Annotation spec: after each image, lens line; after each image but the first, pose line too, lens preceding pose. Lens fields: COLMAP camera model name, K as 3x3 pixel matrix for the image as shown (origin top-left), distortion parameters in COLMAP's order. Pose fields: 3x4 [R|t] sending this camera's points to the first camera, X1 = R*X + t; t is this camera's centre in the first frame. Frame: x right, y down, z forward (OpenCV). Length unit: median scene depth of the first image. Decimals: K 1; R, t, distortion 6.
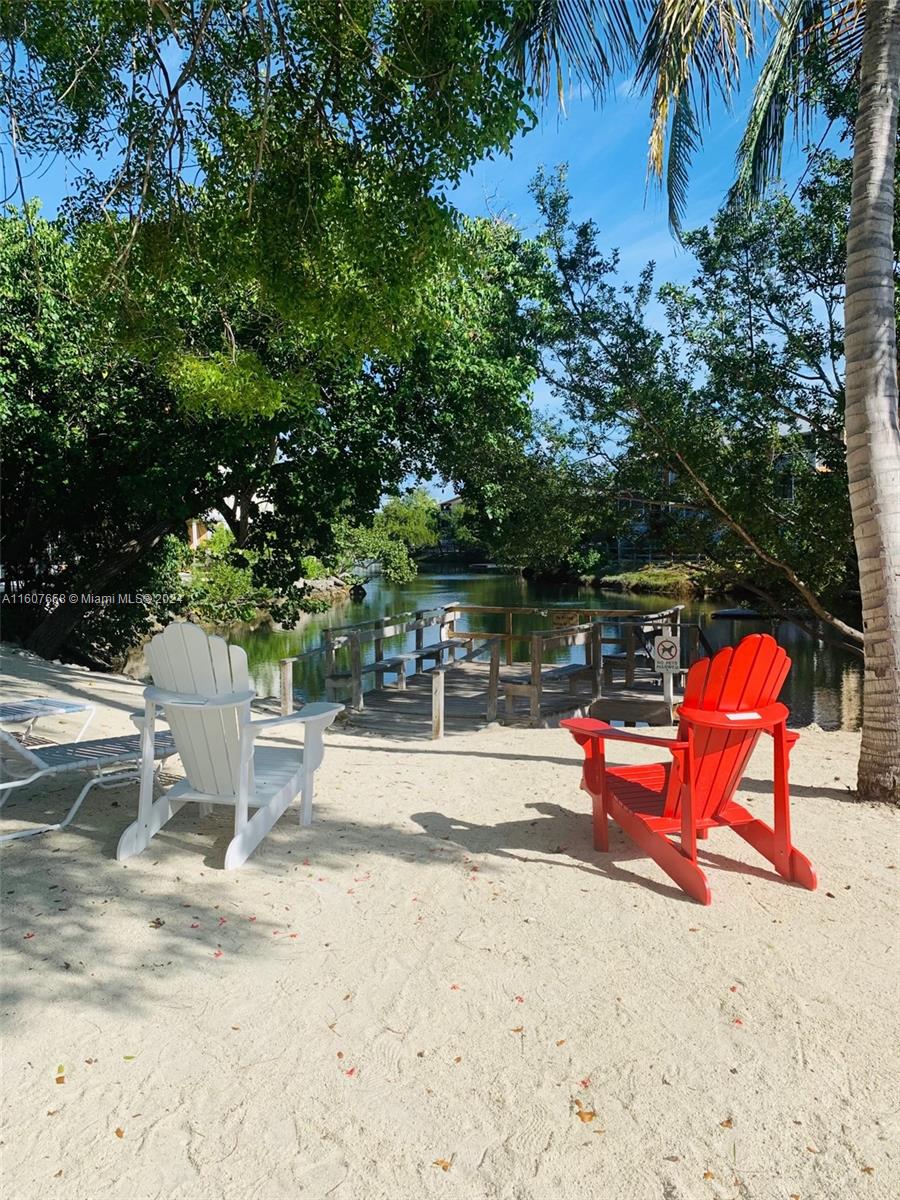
lens RADIAL K [[898.8, 0, 457.5], [0, 898.8, 611.5], [0, 0, 1]] dist [-0.014721, -0.003415]
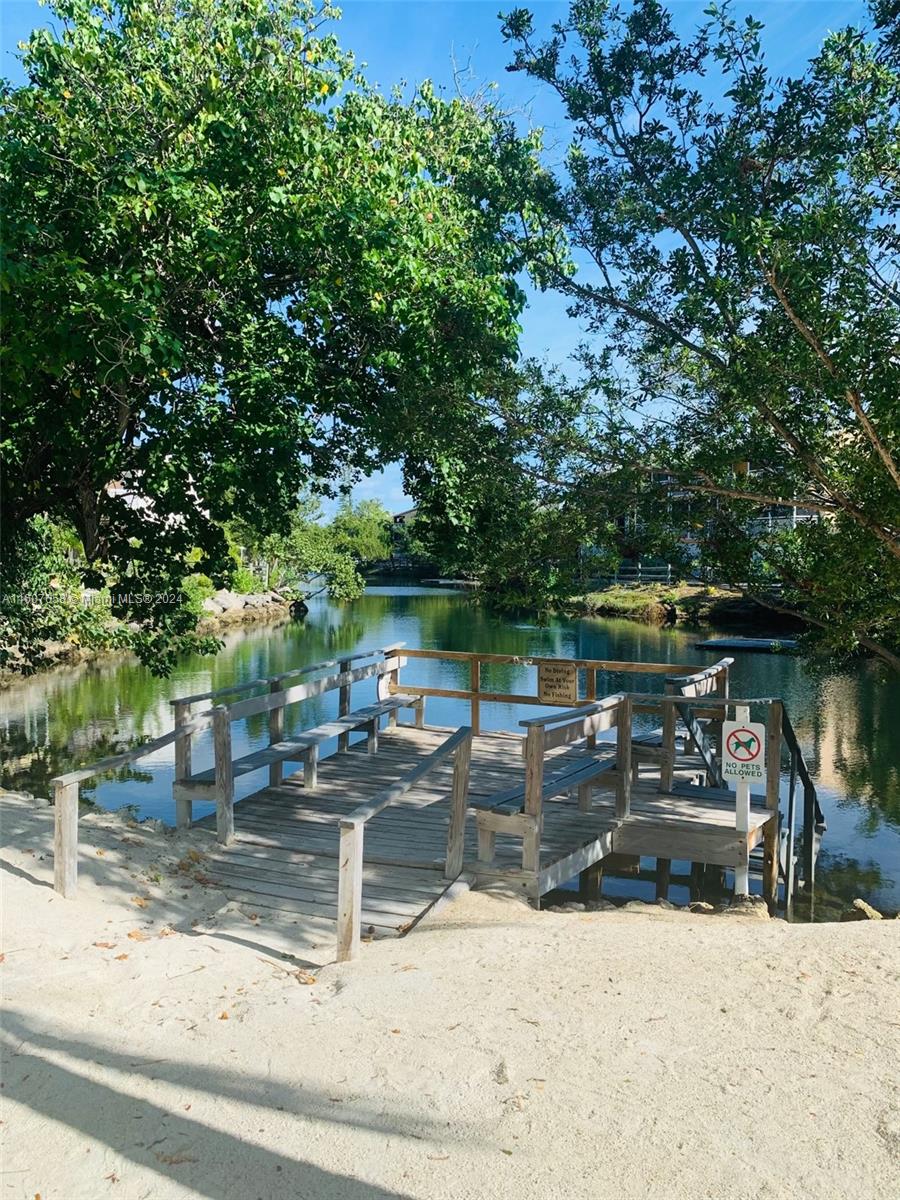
lens RADIAL K [[898.8, 0, 454.1], [0, 898.8, 590.3], [0, 0, 1]] dist [-0.014721, -0.003415]
pose [[0.998592, 0.021101, 0.048666, 0.003712], [-0.019175, 0.999027, -0.039706, -0.020796], [-0.049456, 0.038717, 0.998026, 0.244838]]
